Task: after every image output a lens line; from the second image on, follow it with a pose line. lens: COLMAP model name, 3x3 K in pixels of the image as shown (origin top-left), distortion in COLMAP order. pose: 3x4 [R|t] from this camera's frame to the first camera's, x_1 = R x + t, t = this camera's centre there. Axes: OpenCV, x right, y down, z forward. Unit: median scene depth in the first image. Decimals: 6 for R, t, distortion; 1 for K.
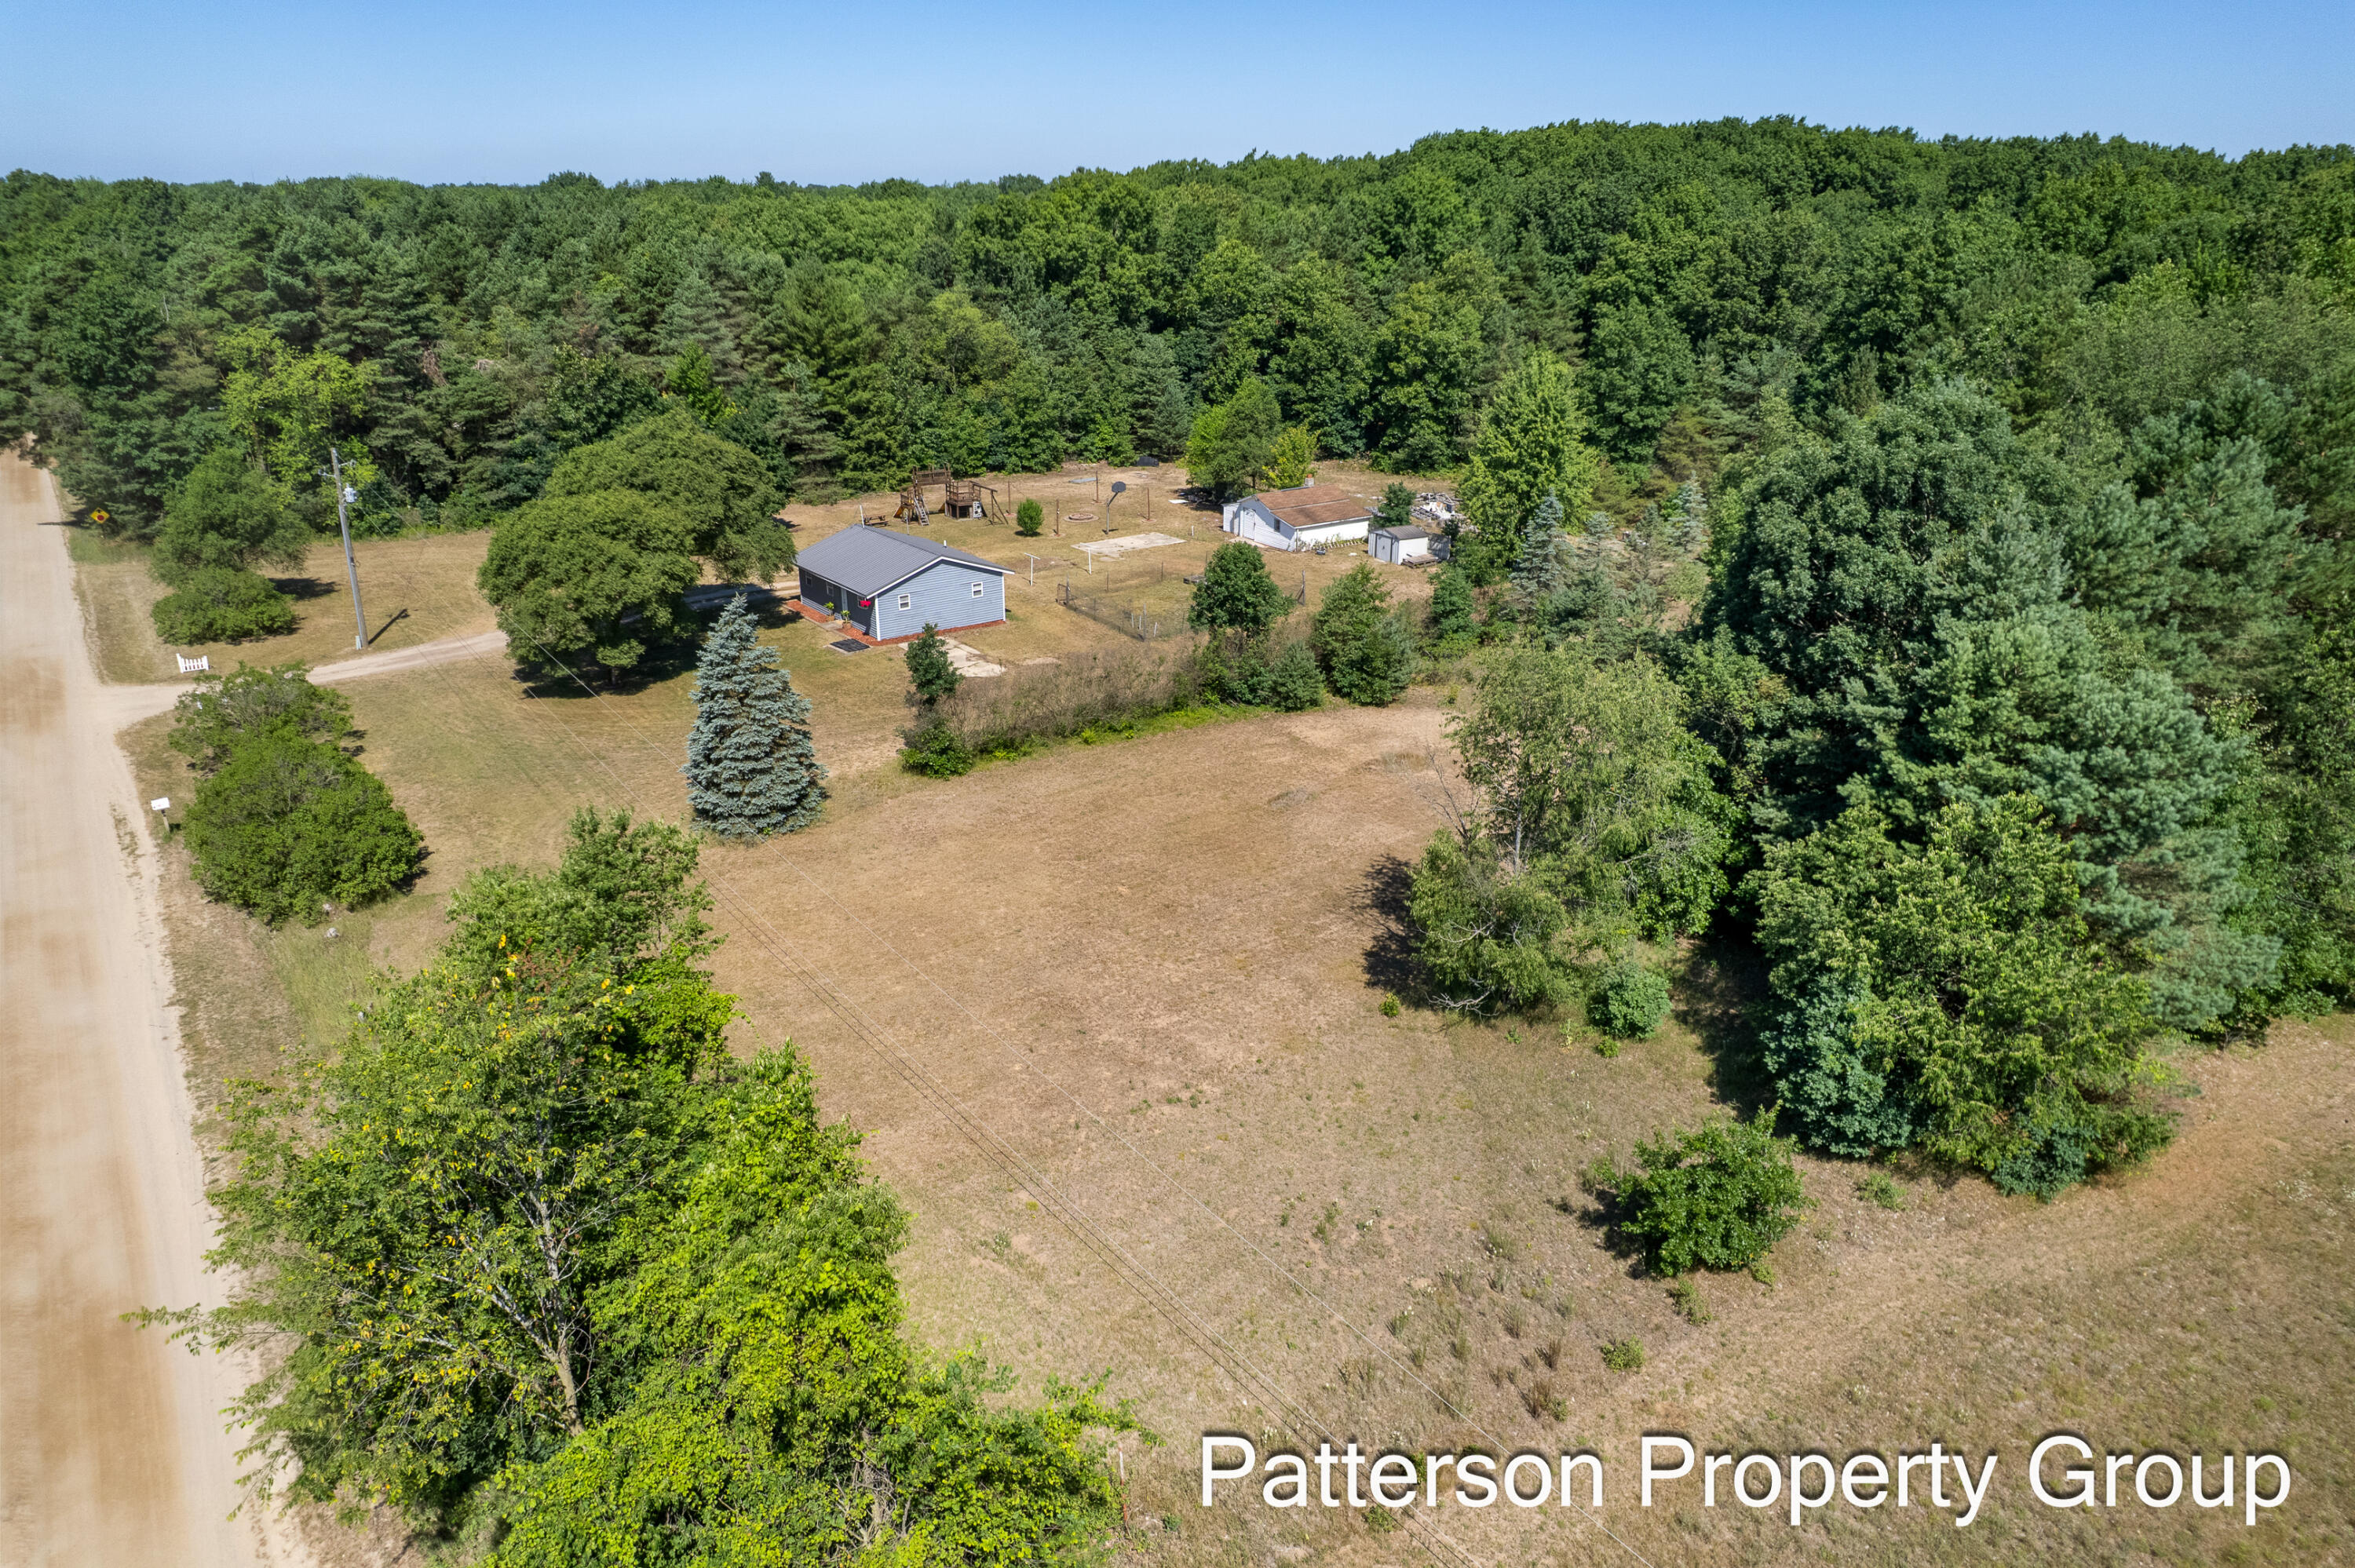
lens RADIAL K [[1531.2, 0, 1177.5], [0, 1531.2, 784.0], [0, 0, 1]] dist [-0.066005, 0.043265]
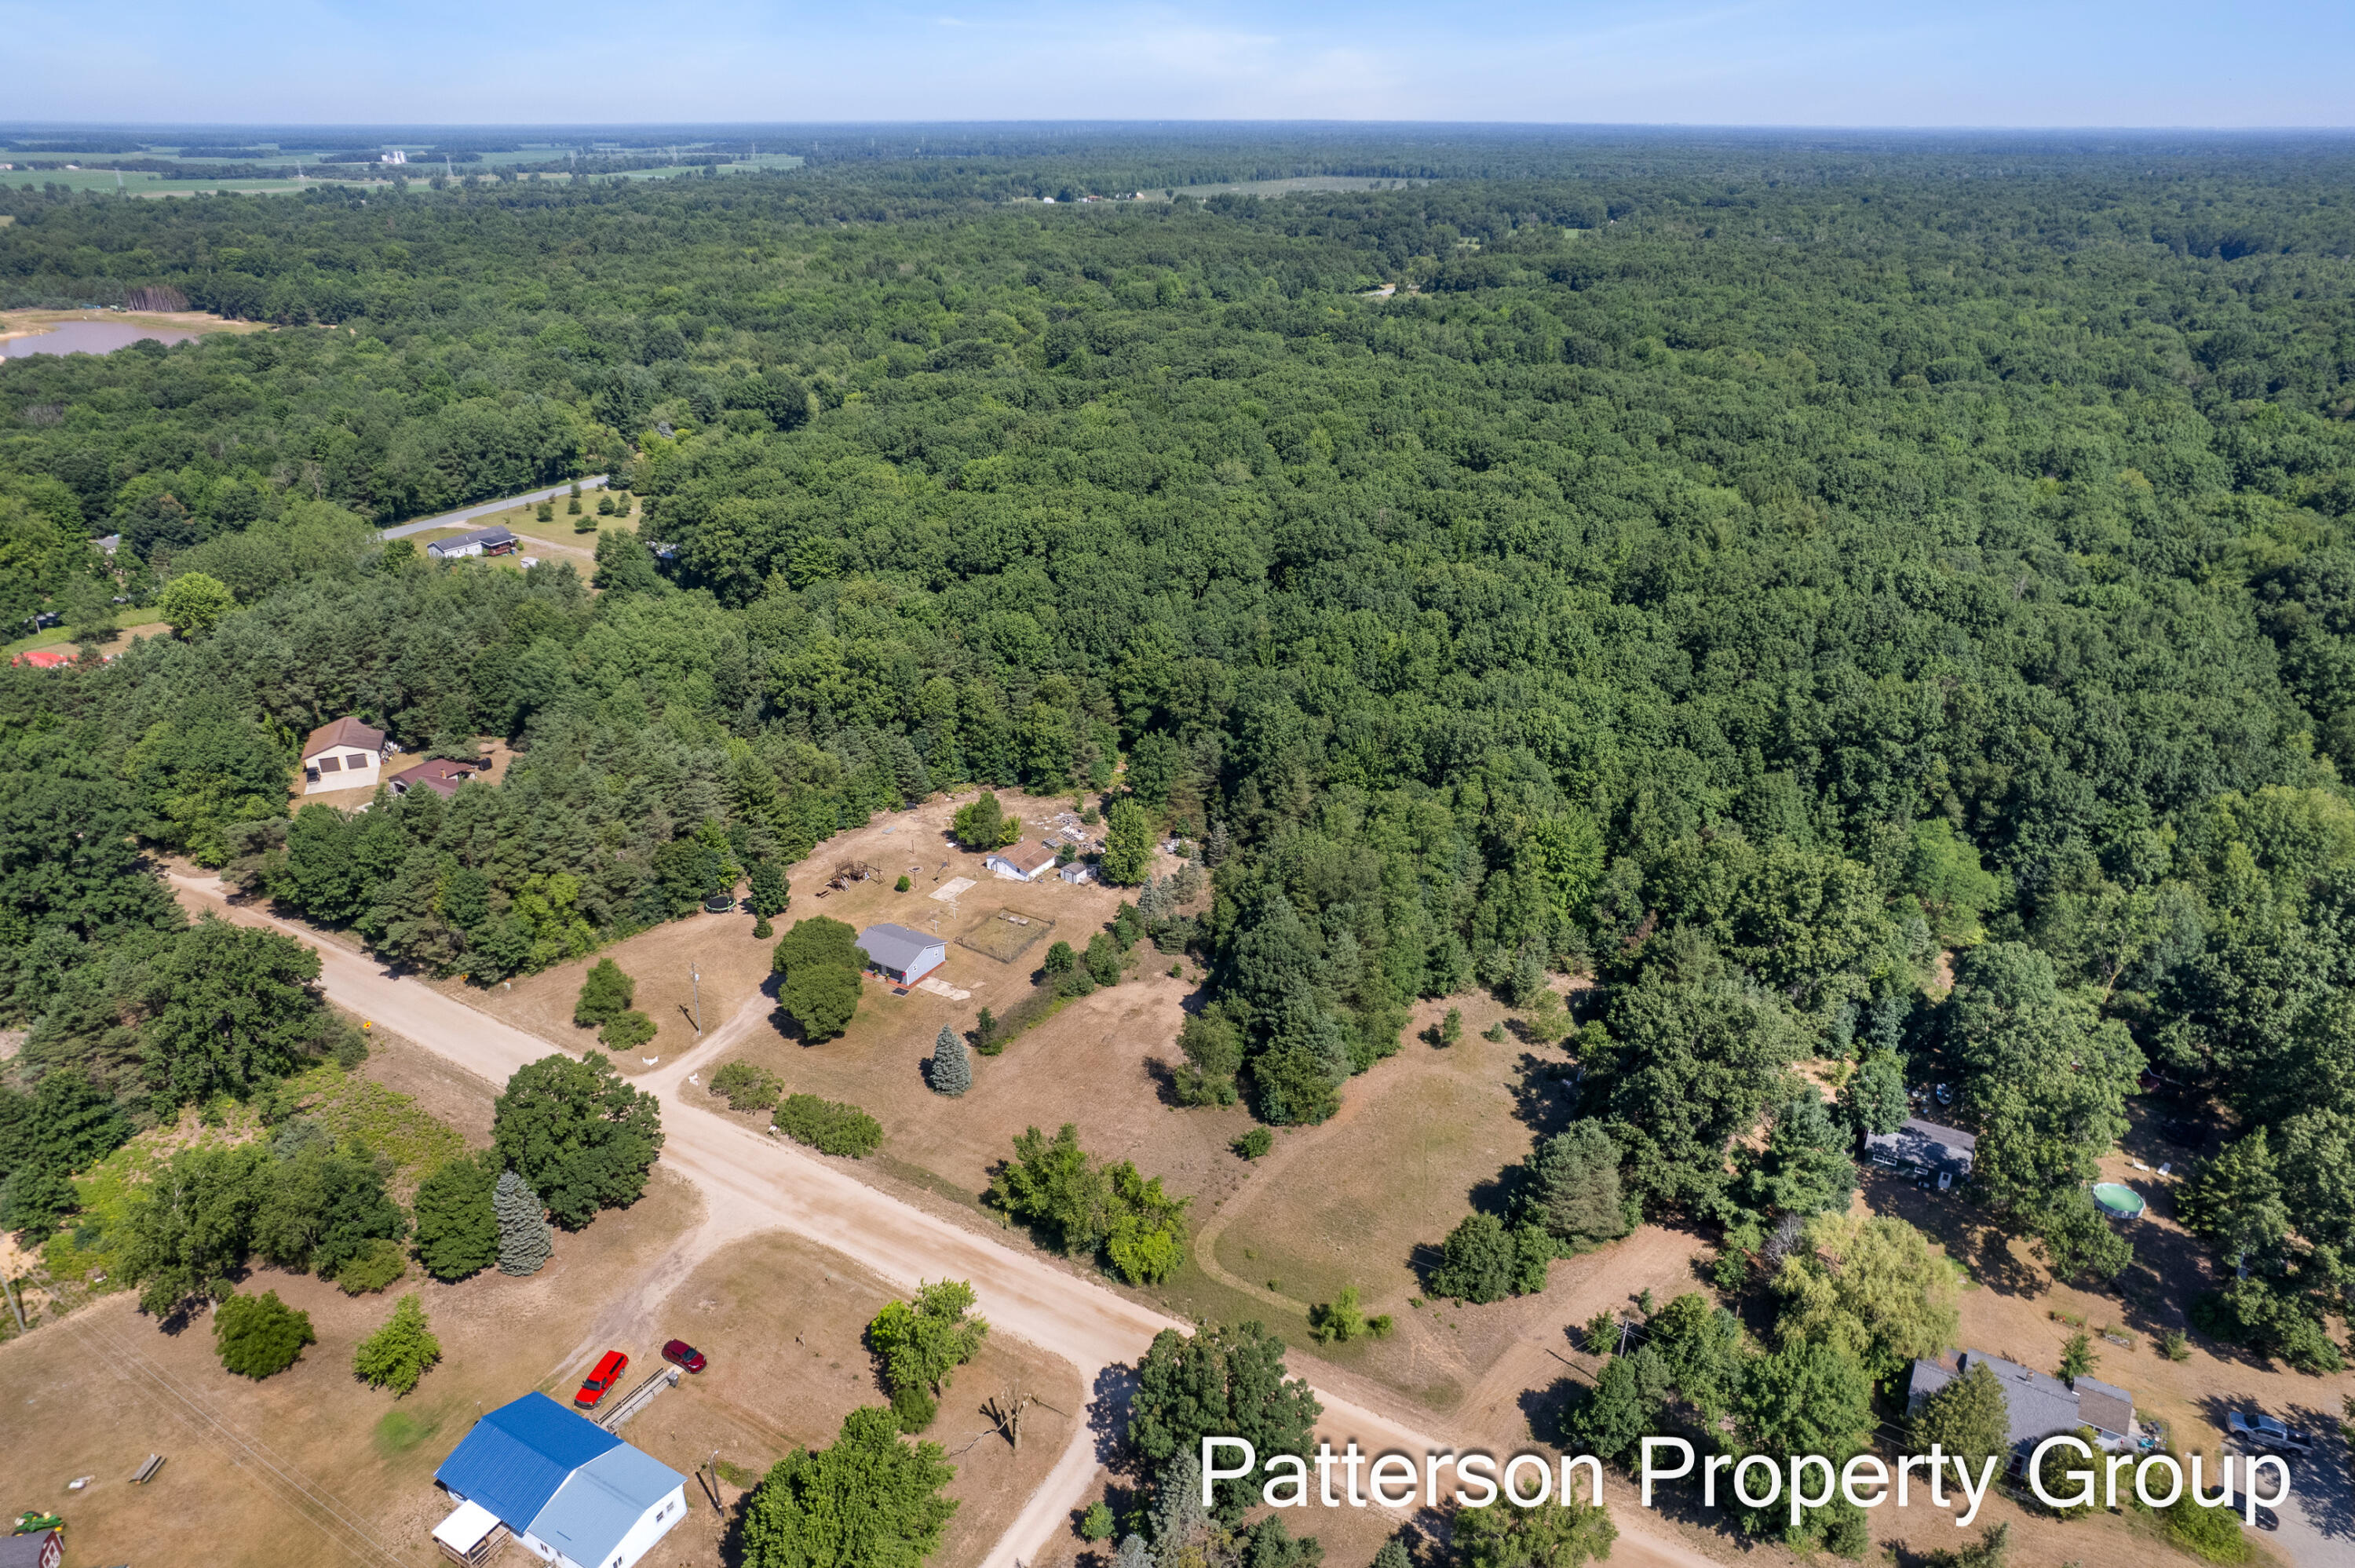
lens RADIAL K [[1531.2, 0, 1177.5], [0, 1531.2, 784.0], [0, 0, 1]] dist [-0.066005, 0.043265]
pose [[0.926493, -0.162881, 0.339234, -1.028318], [0.147038, 0.986501, 0.072083, -0.947374], [-0.346396, -0.016904, 0.937936, -2.646728]]
